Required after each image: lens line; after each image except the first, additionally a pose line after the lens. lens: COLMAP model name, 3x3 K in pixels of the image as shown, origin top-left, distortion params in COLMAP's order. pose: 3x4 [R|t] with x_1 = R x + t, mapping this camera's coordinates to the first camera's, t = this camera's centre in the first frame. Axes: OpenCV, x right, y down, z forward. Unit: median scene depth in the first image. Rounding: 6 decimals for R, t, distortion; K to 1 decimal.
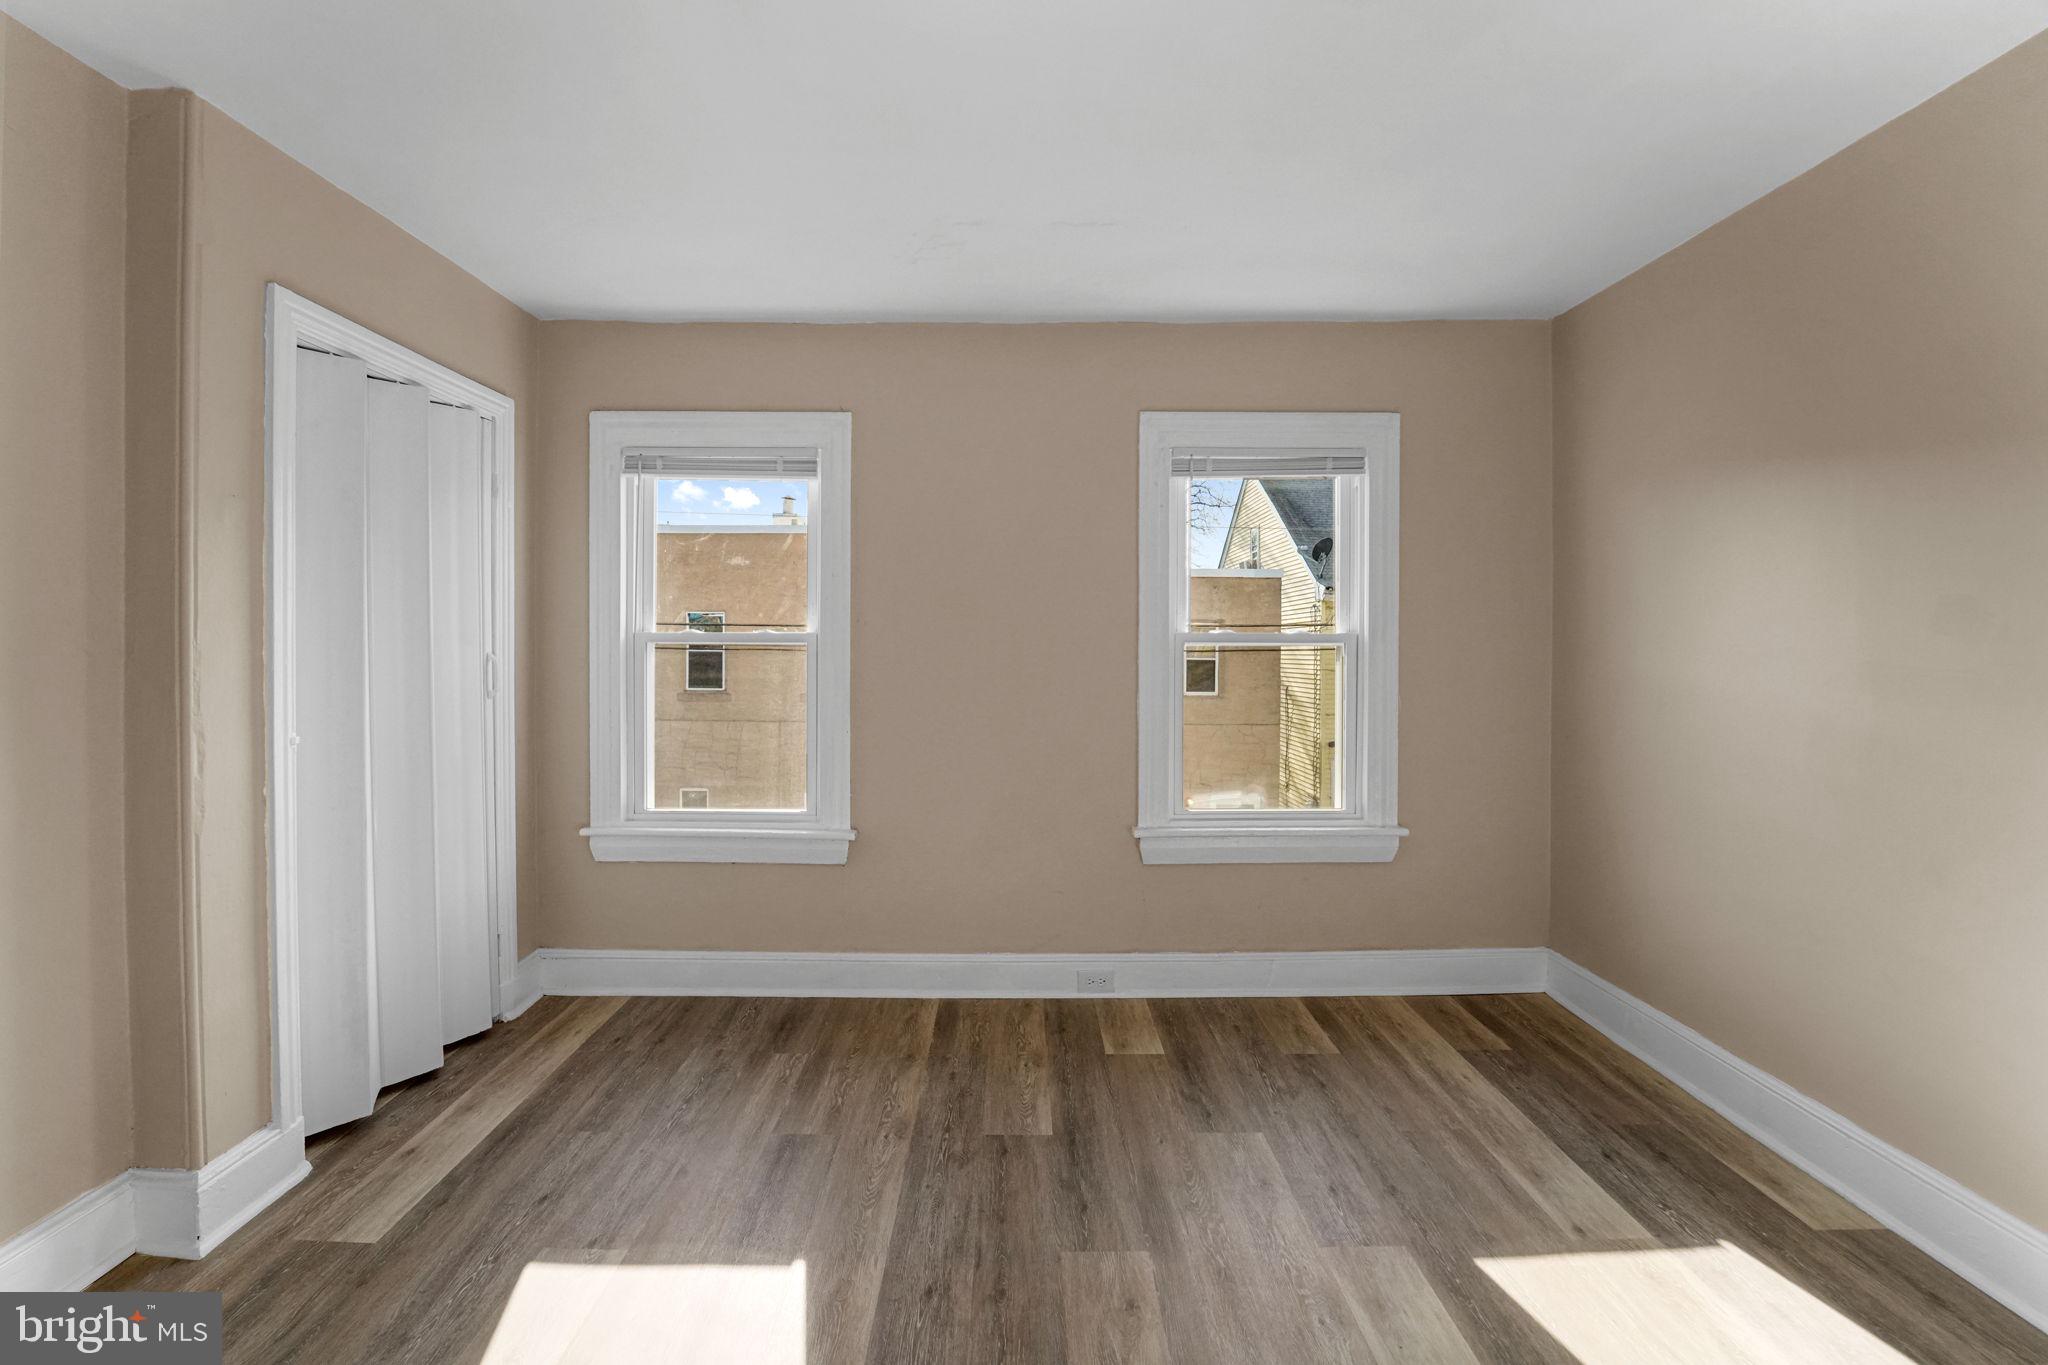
lens RADIAL K [[841.0, 0, 1011.9], [0, 841.0, 659.0], [0, 0, 1]] dist [-0.021939, -0.001321]
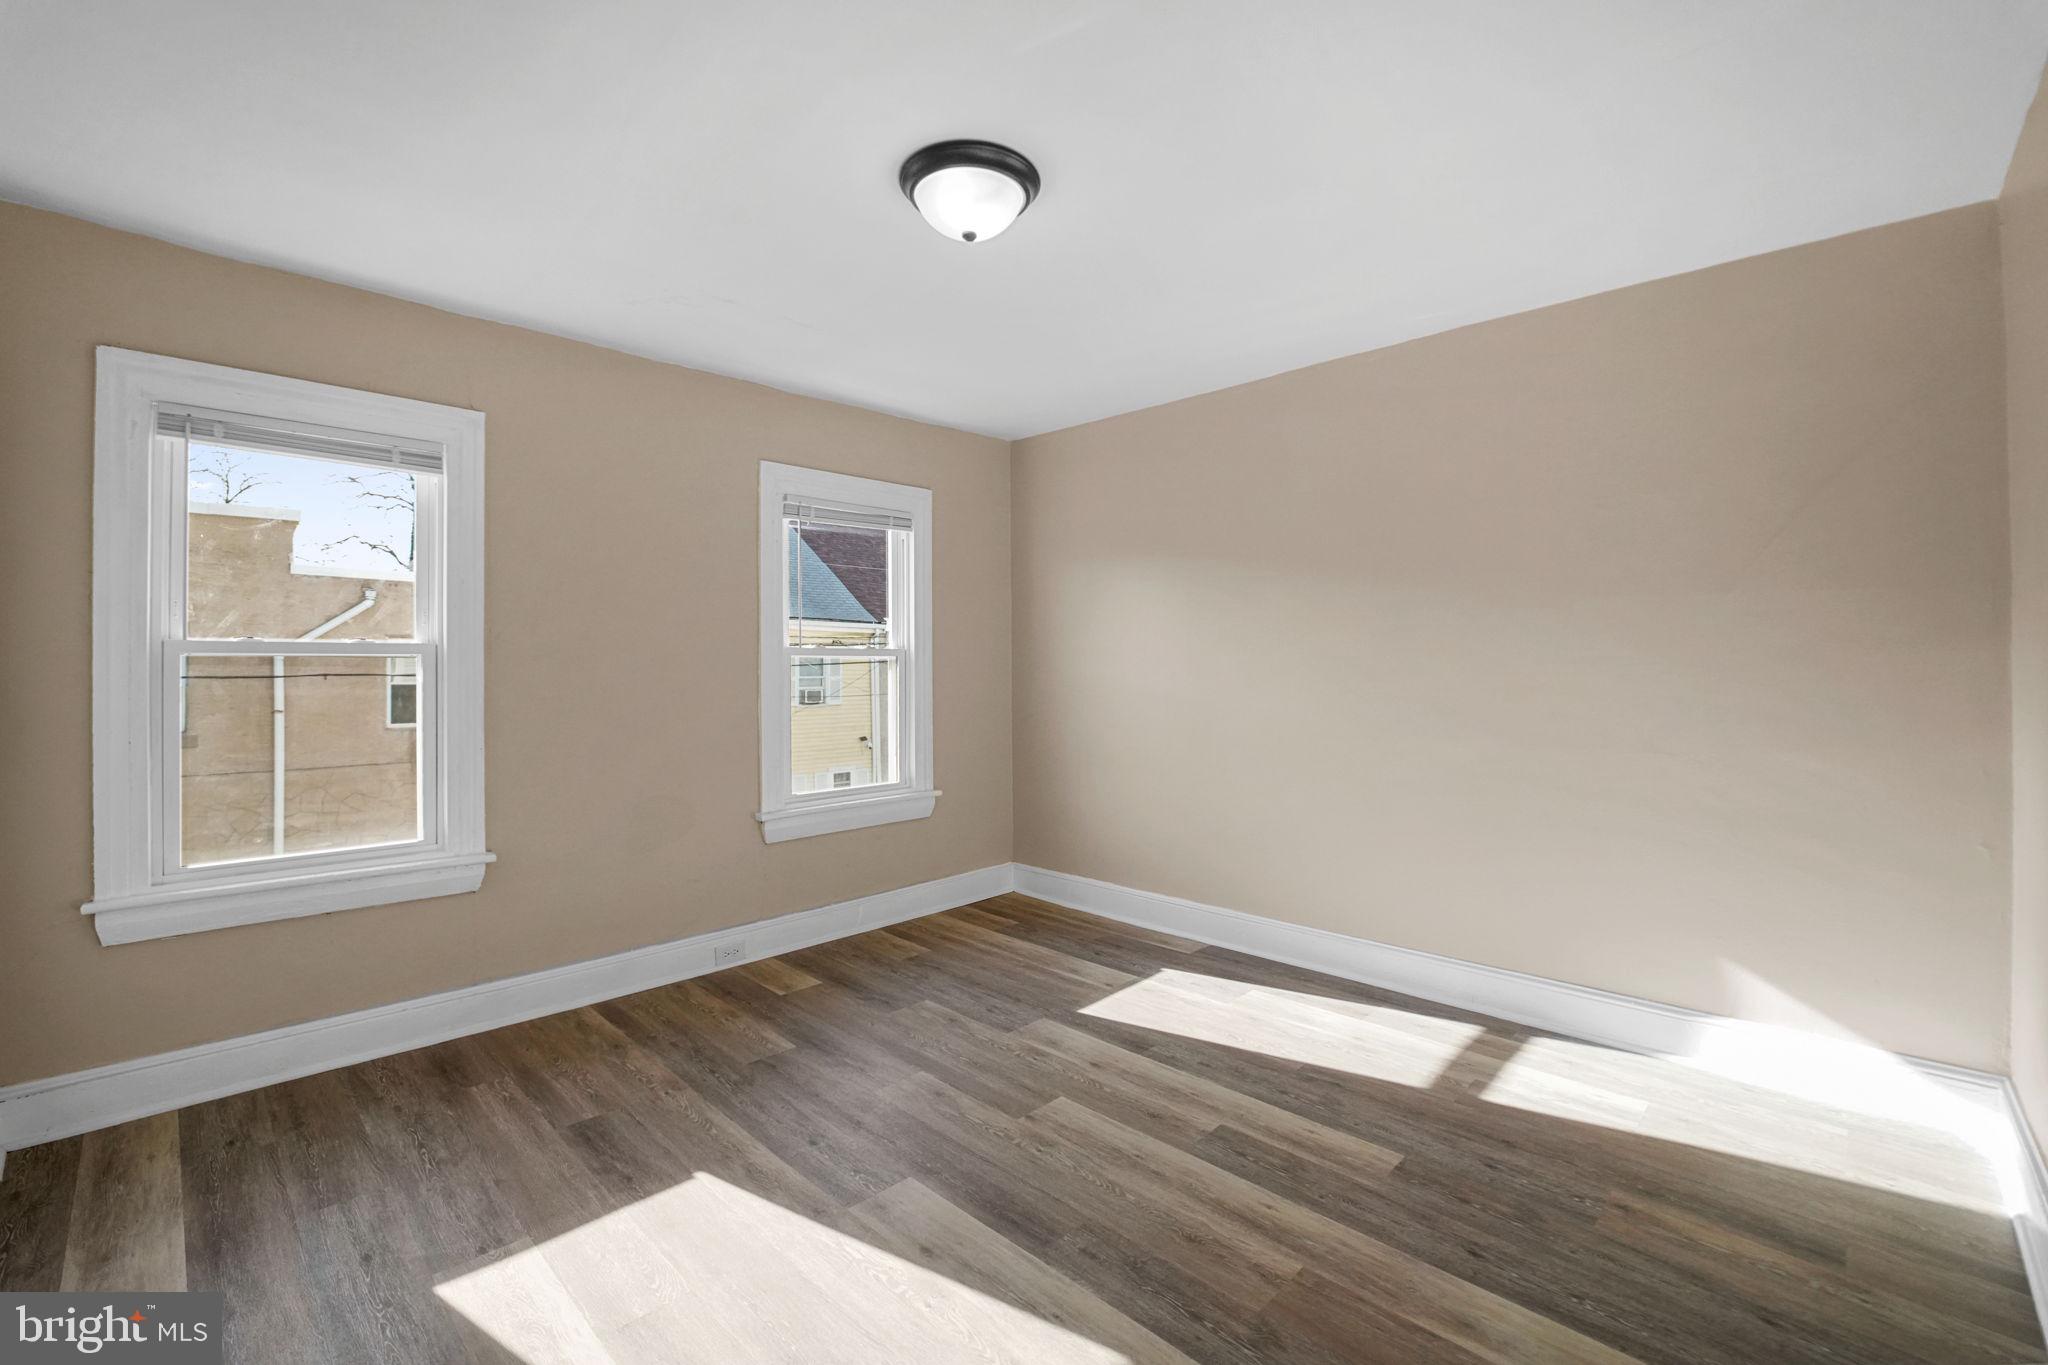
lens RADIAL K [[878.9, 0, 1016.6], [0, 878.9, 669.2], [0, 0, 1]] dist [-0.024773, -0.000521]
pose [[0.703795, -0.007453, 0.710364, -0.474704], [0.017943, 0.999812, -0.007287, 0.015953], [-0.710176, 0.017875, 0.703797, -0.119384]]
